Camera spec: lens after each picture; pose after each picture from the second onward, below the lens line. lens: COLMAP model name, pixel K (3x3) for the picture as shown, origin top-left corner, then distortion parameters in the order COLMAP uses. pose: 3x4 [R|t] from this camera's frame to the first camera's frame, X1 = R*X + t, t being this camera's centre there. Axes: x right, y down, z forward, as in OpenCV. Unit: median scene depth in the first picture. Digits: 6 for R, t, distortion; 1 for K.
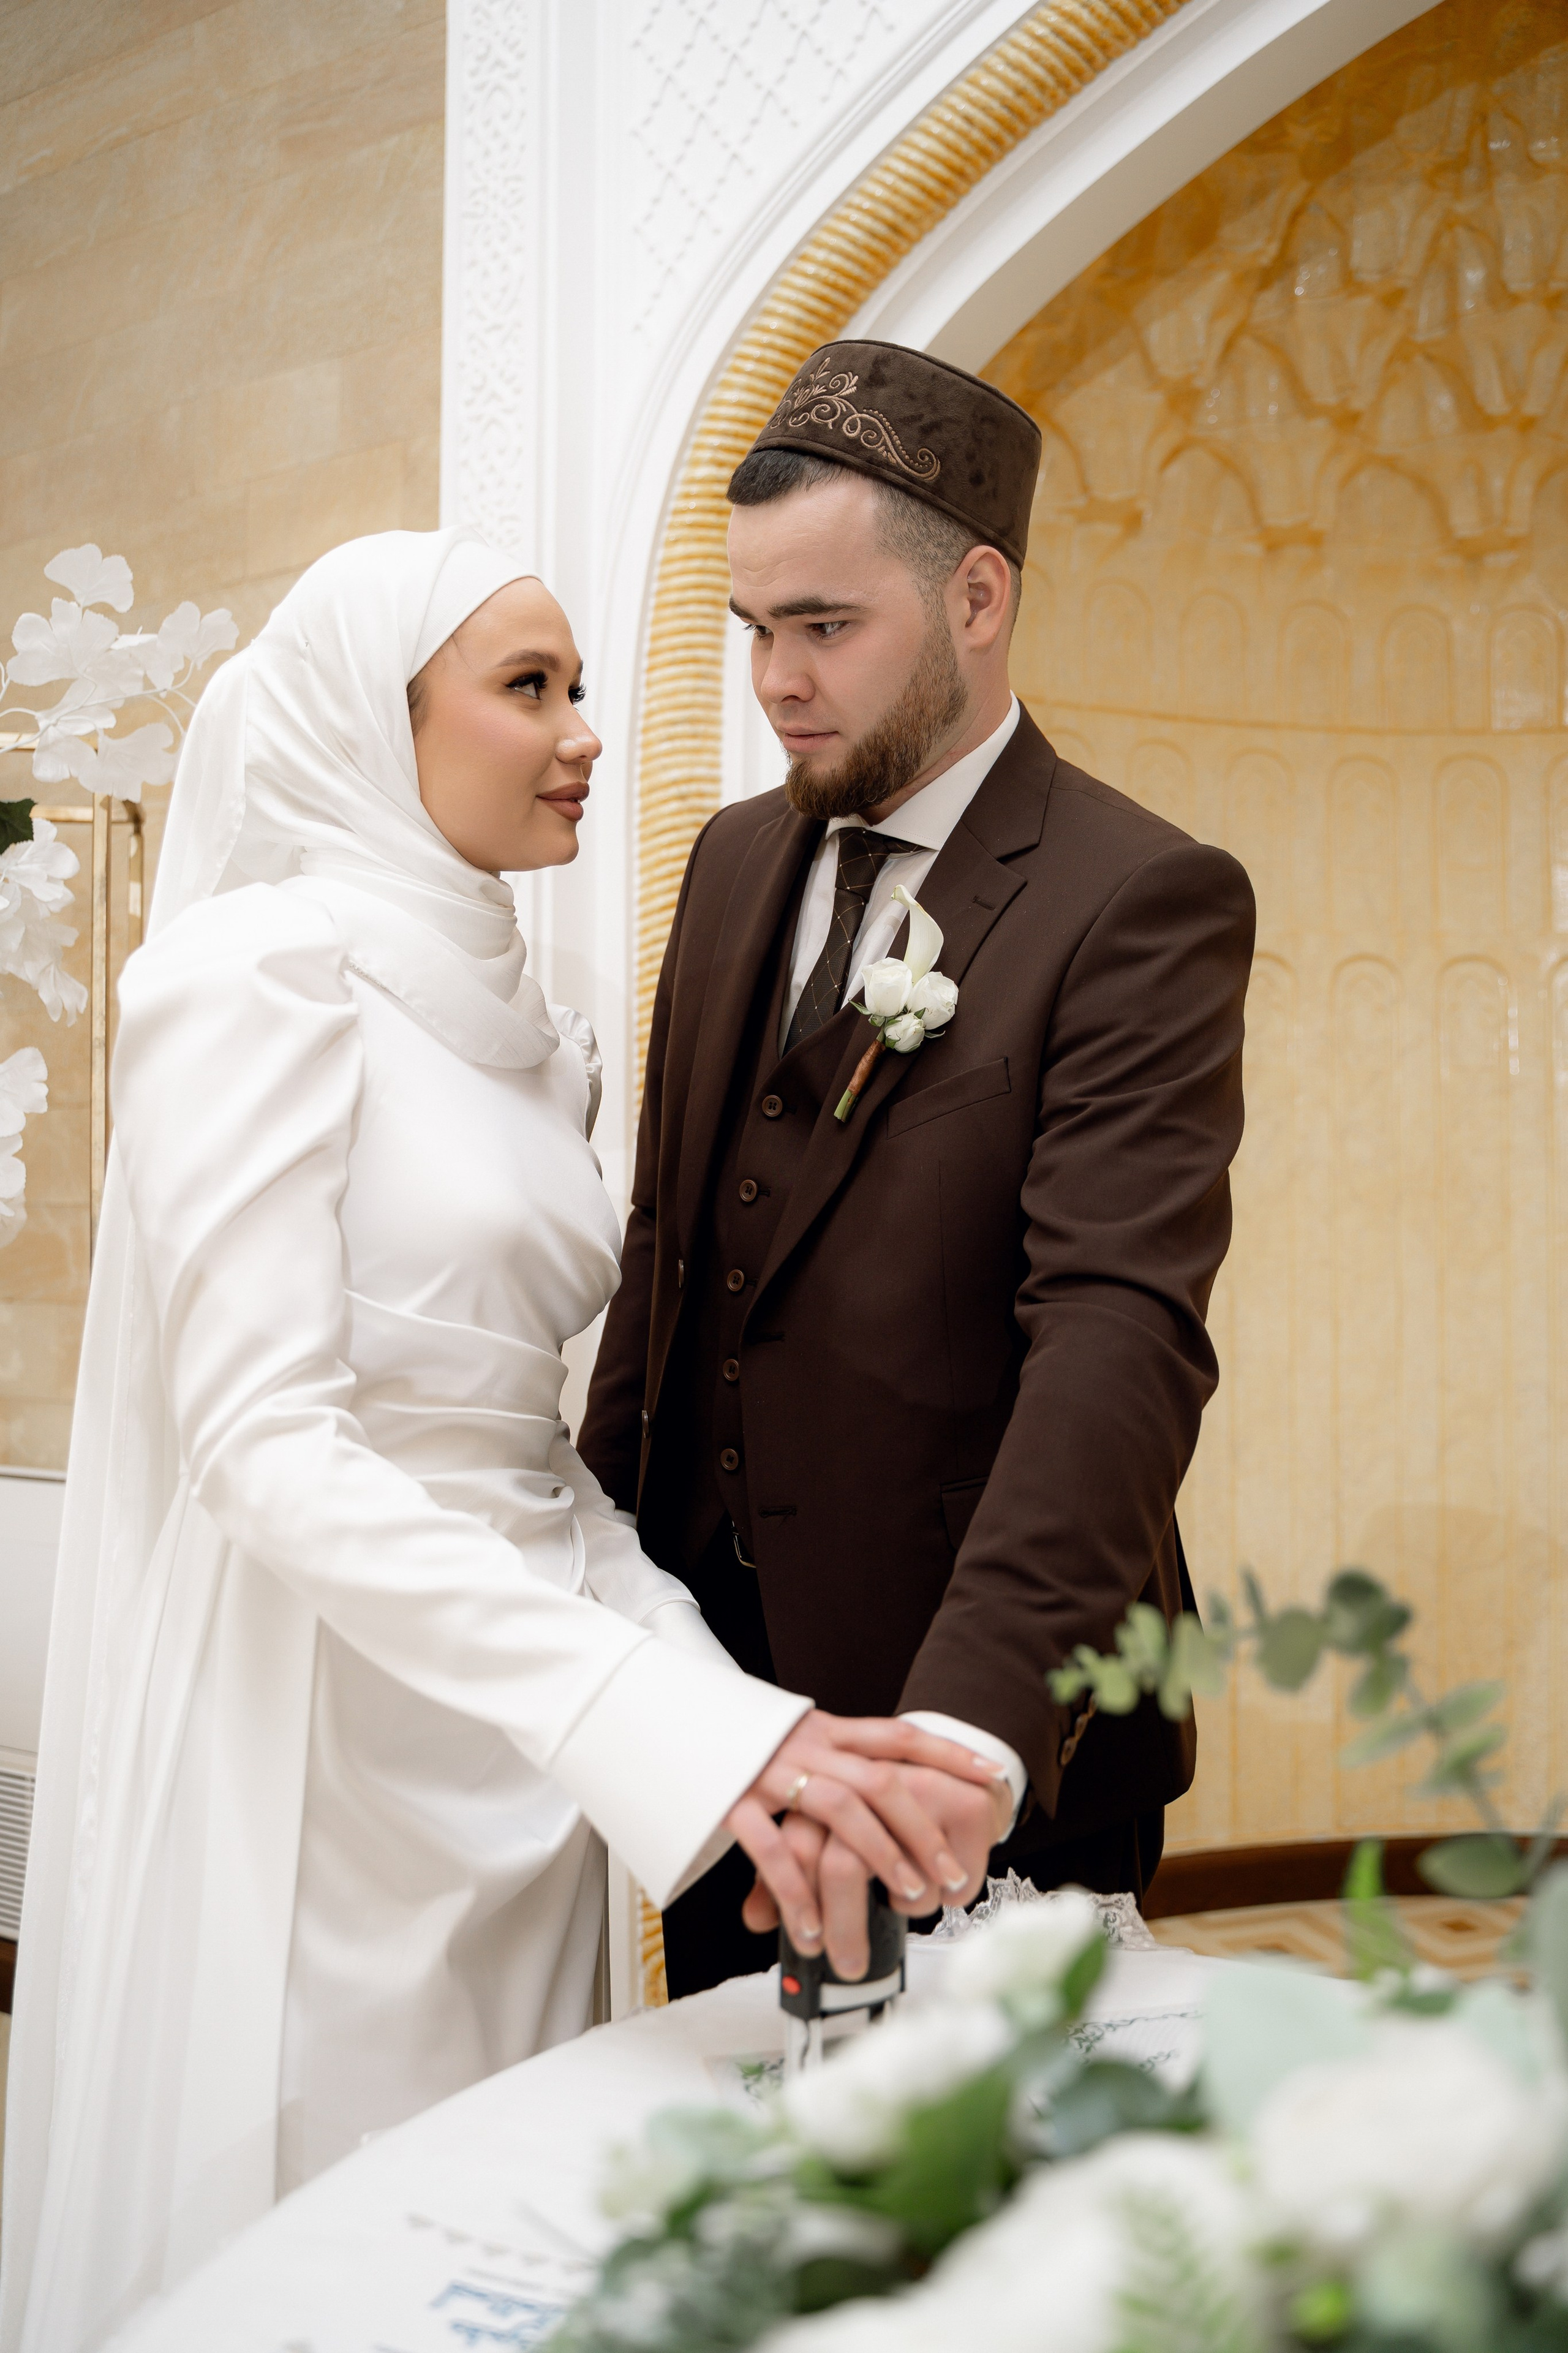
lens RADIAL K [[1974.1, 0, 765.8], [0, 1974.1, 1180.3], [0, 0, 1]] dist [-0.096061, 0.052748]
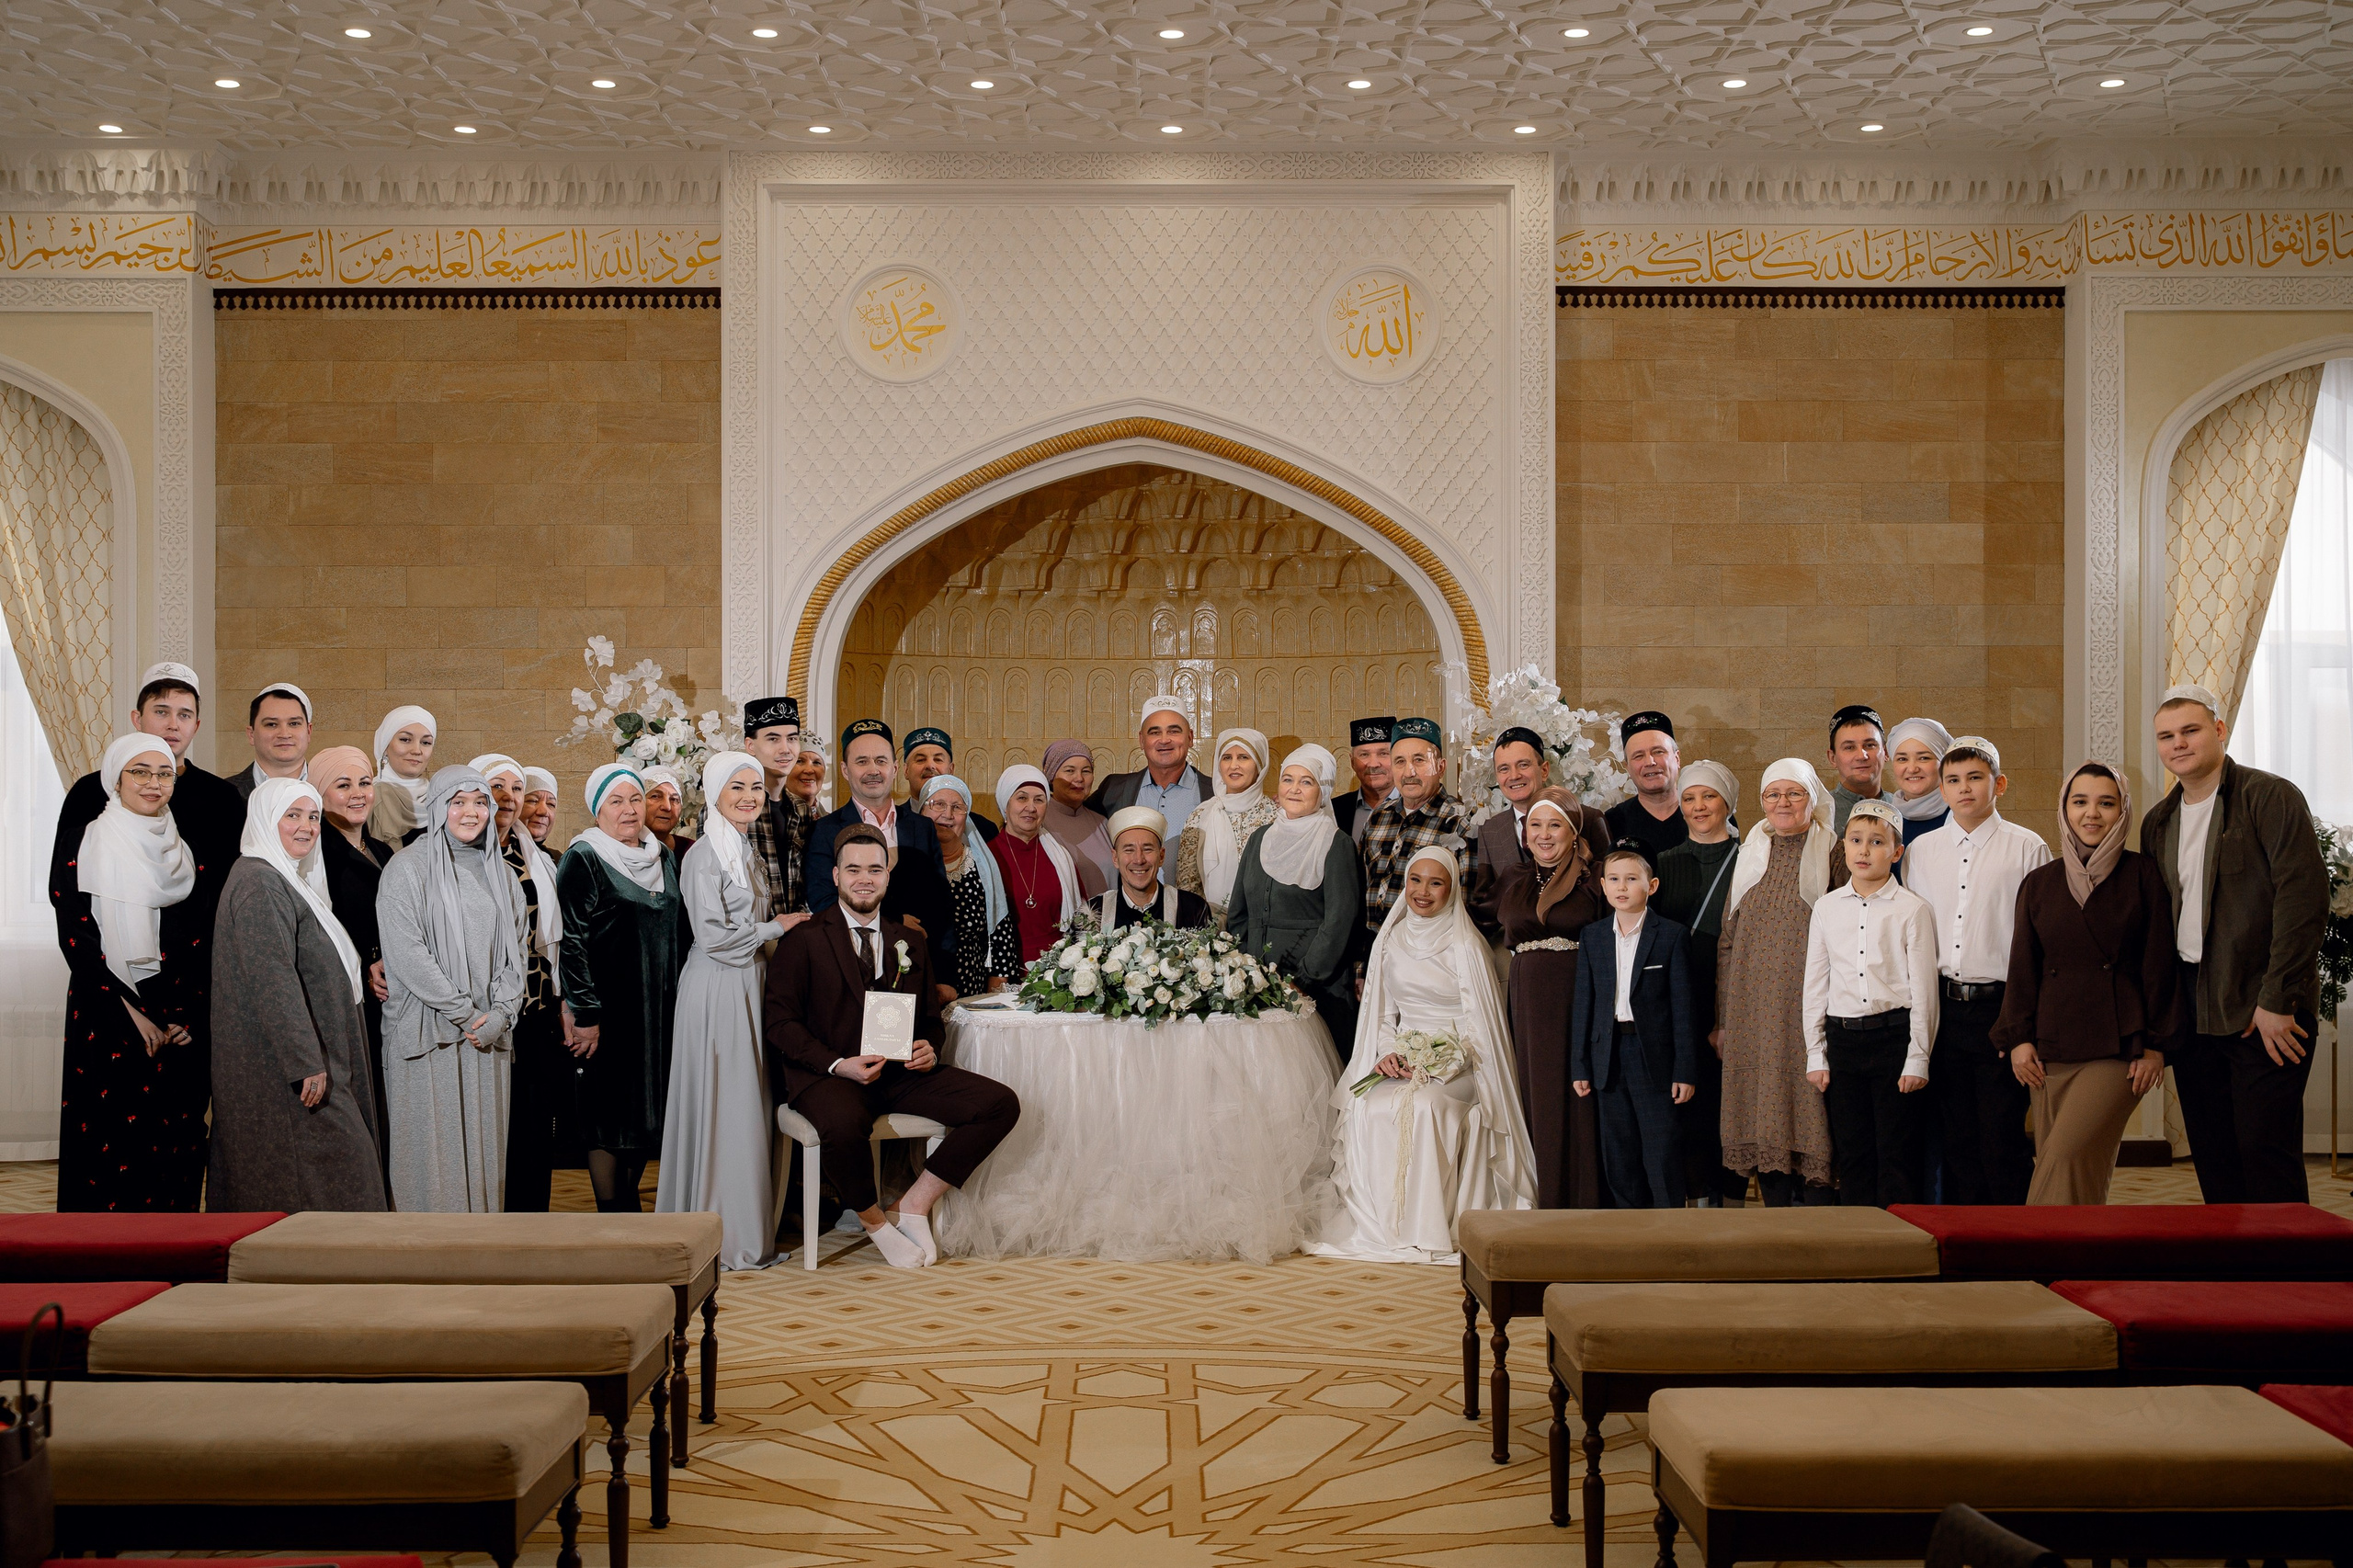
lens RADIAL K [[2565.5, 0, 1178.8], [0, 2565.5, 768.4], [0, 0, 1]] dist [-0.048008, 0.000000]
pose [[0.878557, 0.001760, 0.477635, -1.113426], [-0.012277, 0.999746, 0.018897, -0.162533], [-0.477480, -0.022466, 0.878355, -2.162239]]
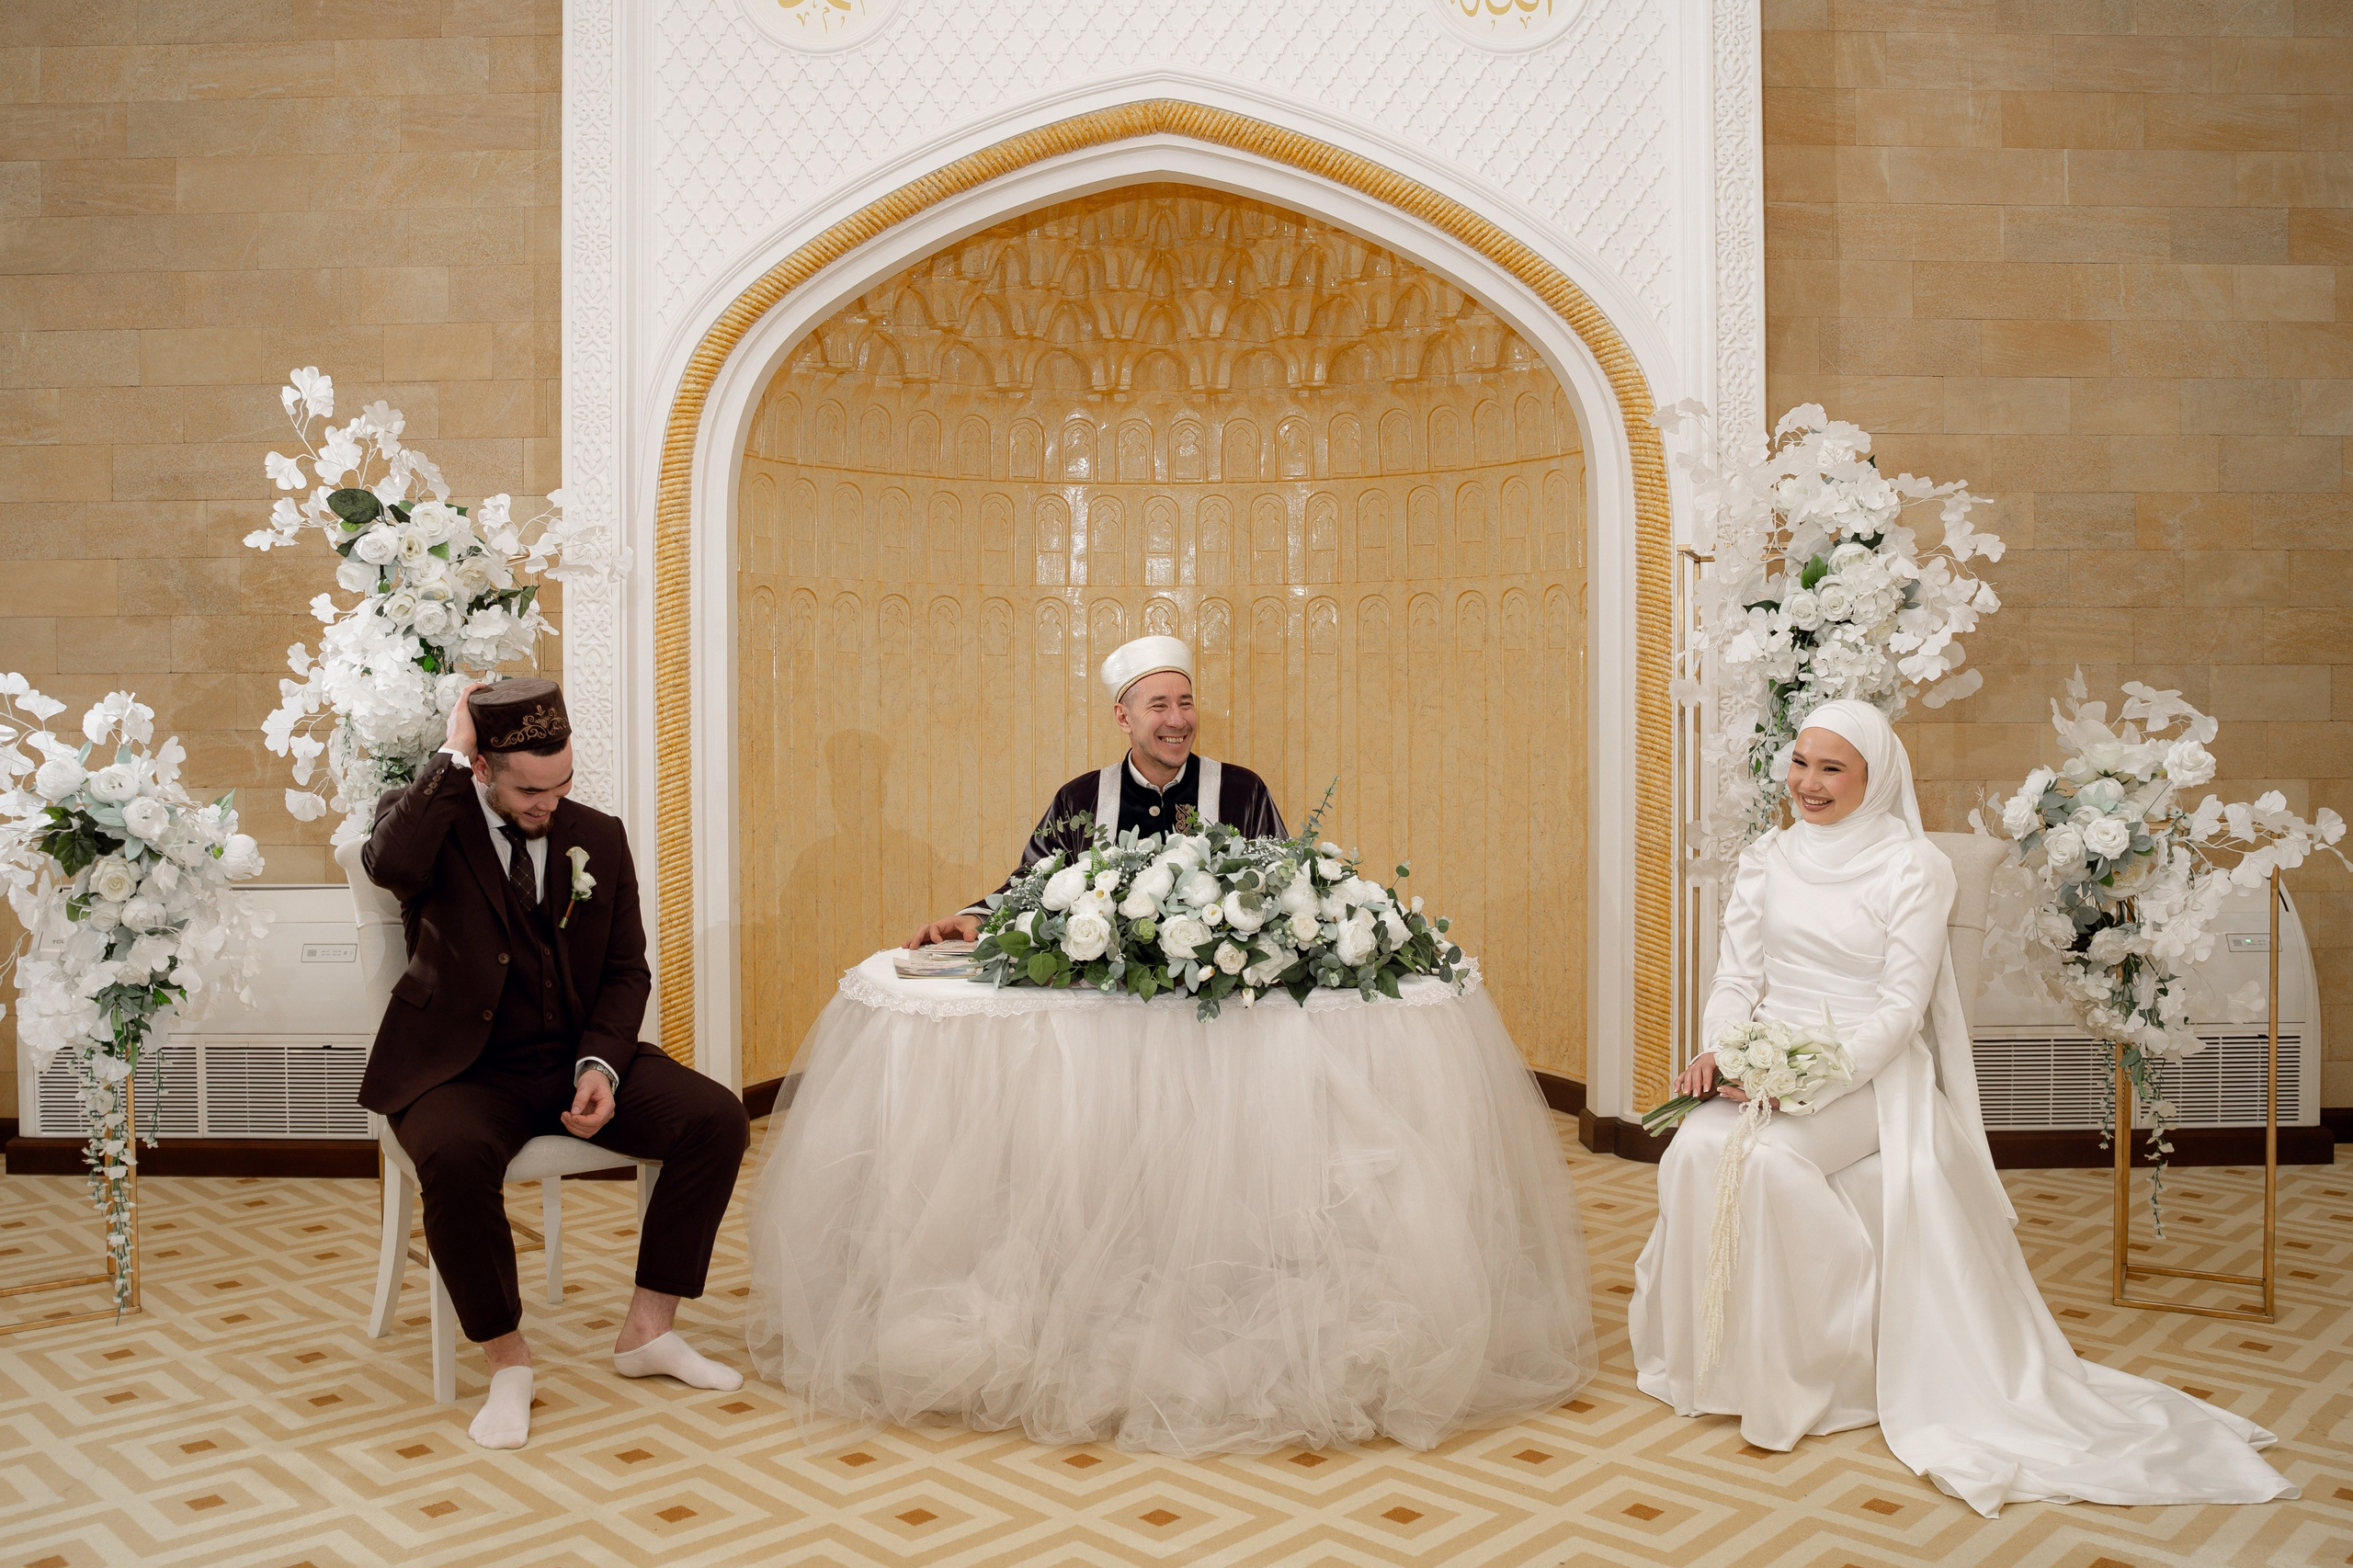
lens RADIAL K [[1974.2, 0, 1144.8], [0, 1974.2, 724.9], [0, 0, 1]] dist [-0.096061, 0.052748]
pose [[0.880748, -0.006210, 0.473544, -0.472294], [-0.009522, 0.999480, 0.030818, -0.051945], [-0.473489, -0.031652, 0.880231, -0.866161]]
